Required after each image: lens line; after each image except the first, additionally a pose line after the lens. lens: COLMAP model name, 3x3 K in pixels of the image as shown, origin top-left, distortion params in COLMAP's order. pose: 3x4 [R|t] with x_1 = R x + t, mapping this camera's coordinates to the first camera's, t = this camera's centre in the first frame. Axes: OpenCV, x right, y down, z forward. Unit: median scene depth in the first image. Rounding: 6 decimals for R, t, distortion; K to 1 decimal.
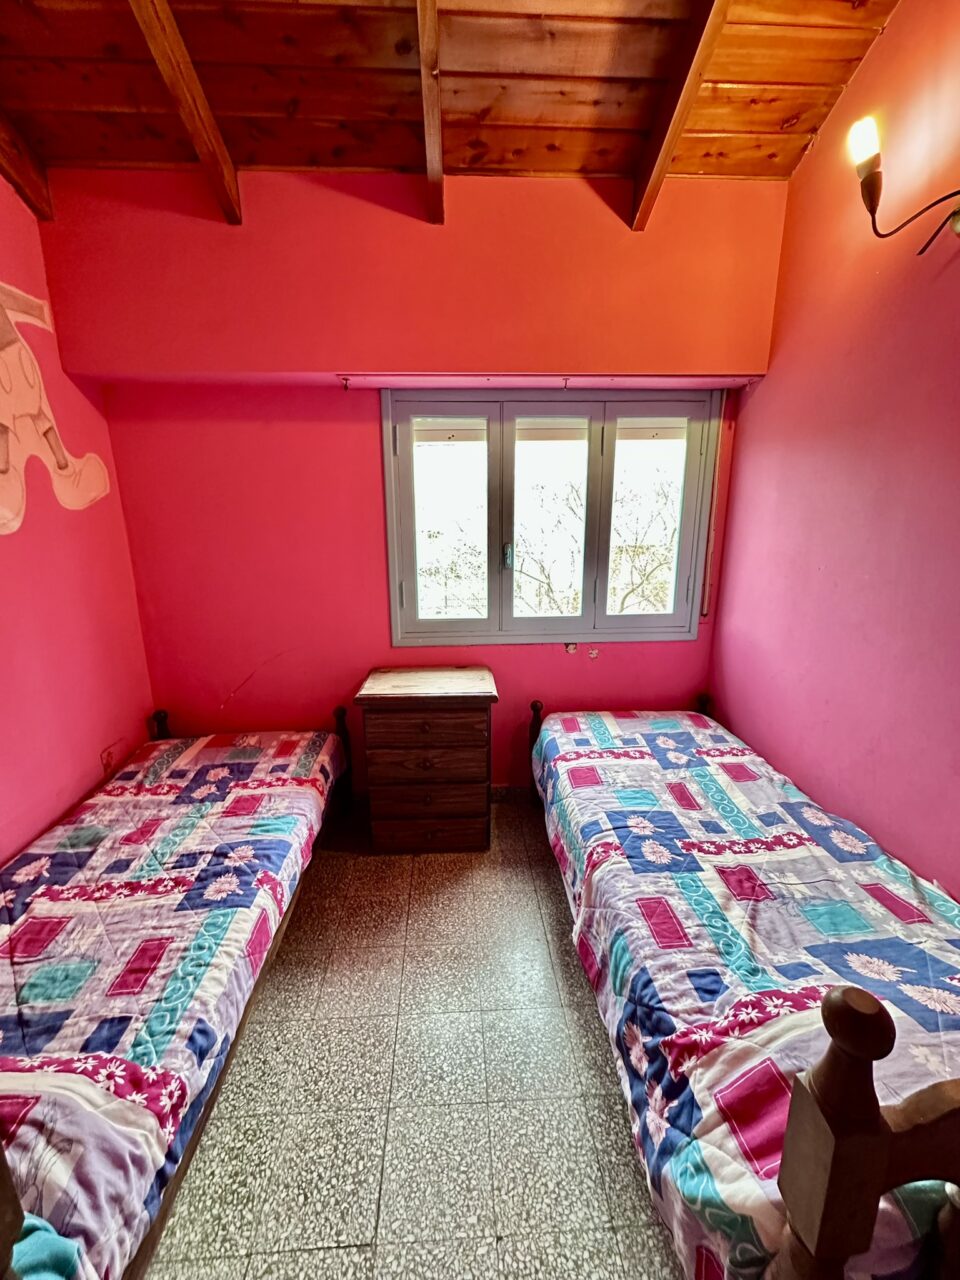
lens RADIAL K [[511.4, 0, 479.6], [0, 511.4, 640.1], [0, 0, 1]] dist [-0.001572, 0.000761]
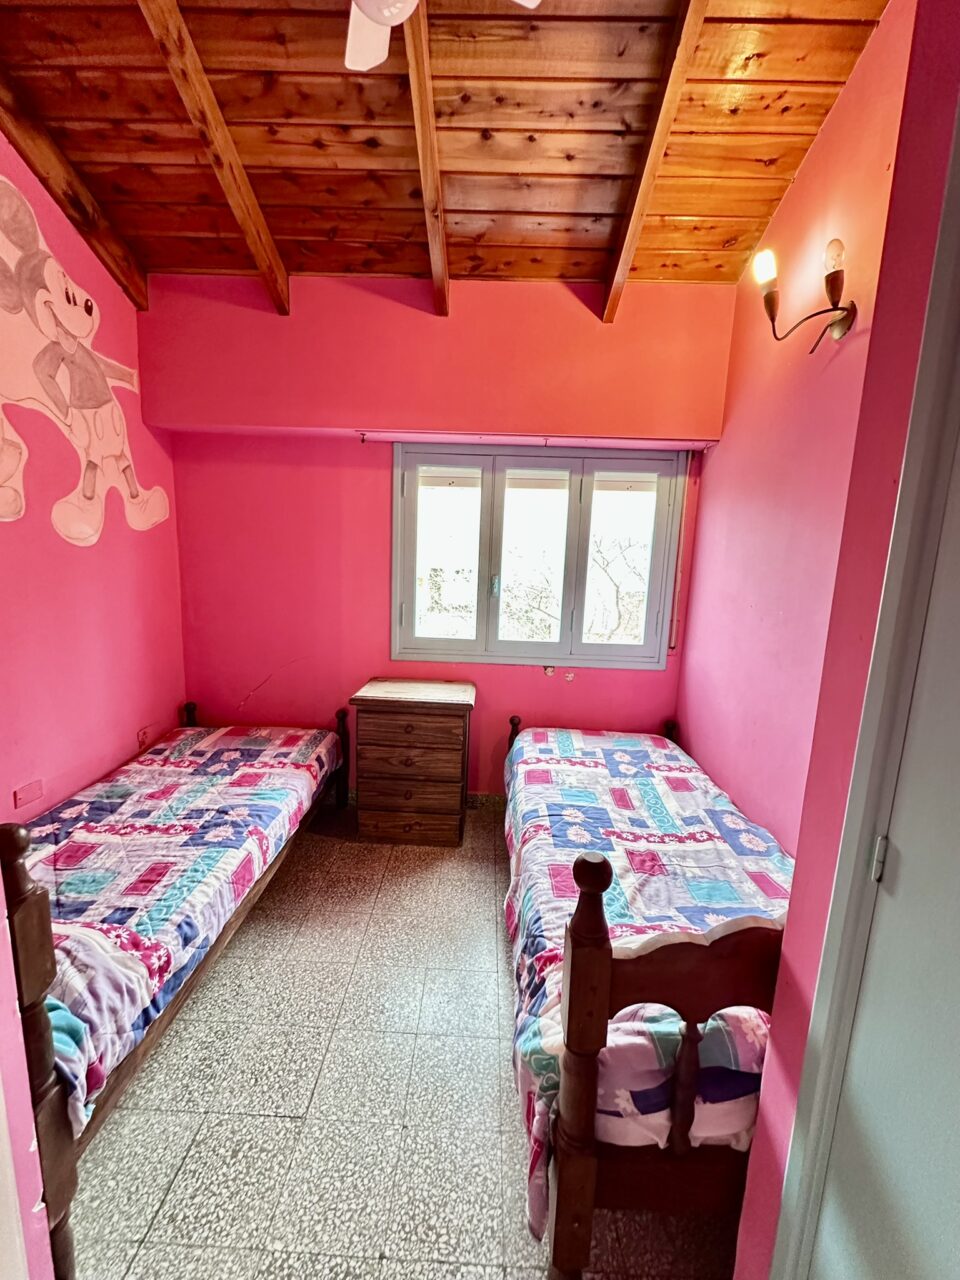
lens RADIAL K [[511.4, 0, 479.6], [0, 511.4, 640.1], [0, 0, 1]] dist [-0.001572, 0.000761]
pose [[0.996132, 0.054539, -0.068896, 0.156926], [-0.059644, 0.995447, -0.074347, 0.064117], [0.064527, 0.078169, 0.994850, -0.193323]]
